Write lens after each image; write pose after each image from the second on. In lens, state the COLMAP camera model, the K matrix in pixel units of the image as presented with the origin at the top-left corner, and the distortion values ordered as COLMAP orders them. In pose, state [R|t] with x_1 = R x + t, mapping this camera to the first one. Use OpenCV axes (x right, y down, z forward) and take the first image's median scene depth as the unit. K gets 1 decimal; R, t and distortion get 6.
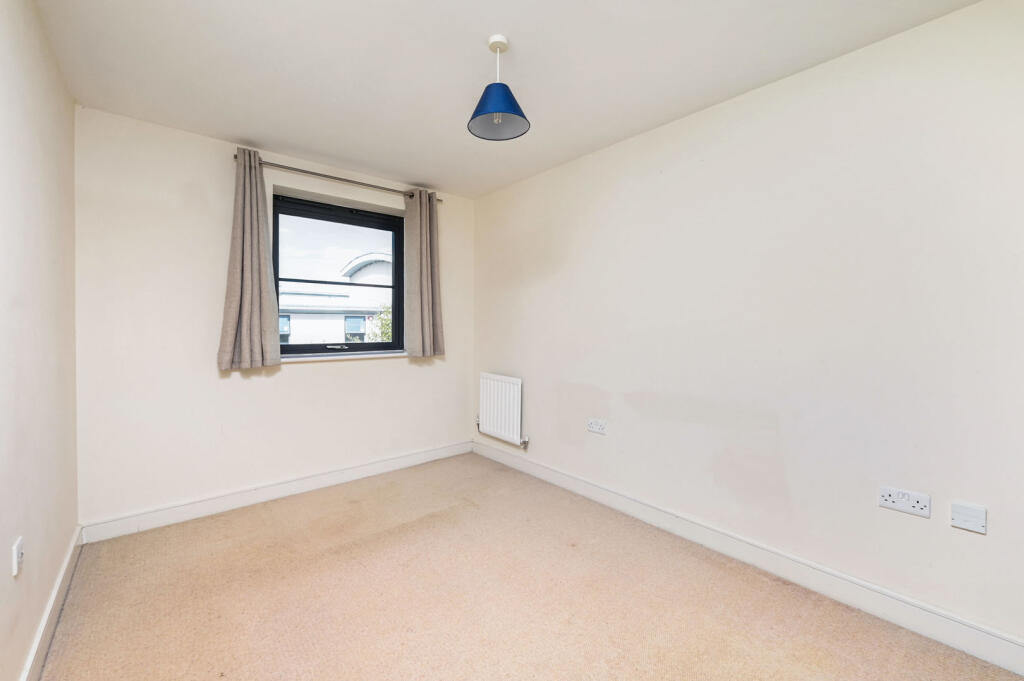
lens RADIAL K [[418.8, 0, 512.0], [0, 418.8, 340.5], [0, 0, 1]] dist [0.000180, 0.000057]
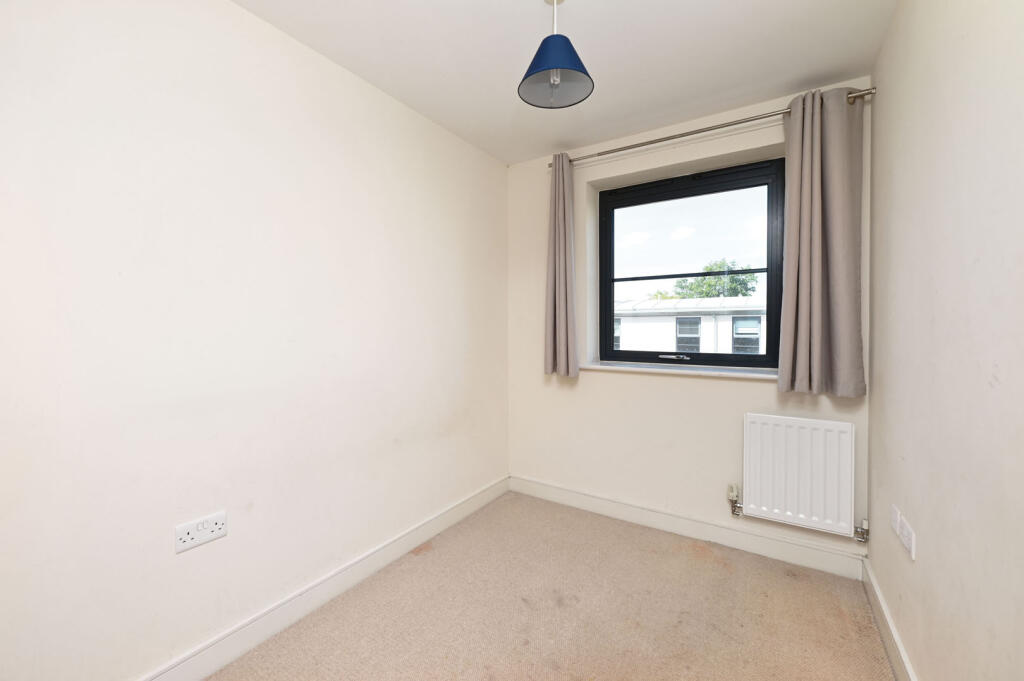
lens RADIAL K [[418.8, 0, 512.0], [0, 418.8, 340.5], [0, 0, 1]] dist [0.000180, 0.000057]
pose [[0.302187, 0.015438, -0.953124, 0.237013], [-0.039367, 0.999218, 0.003703, -0.006138], [0.952435, 0.036403, 0.302559, 0.477535]]
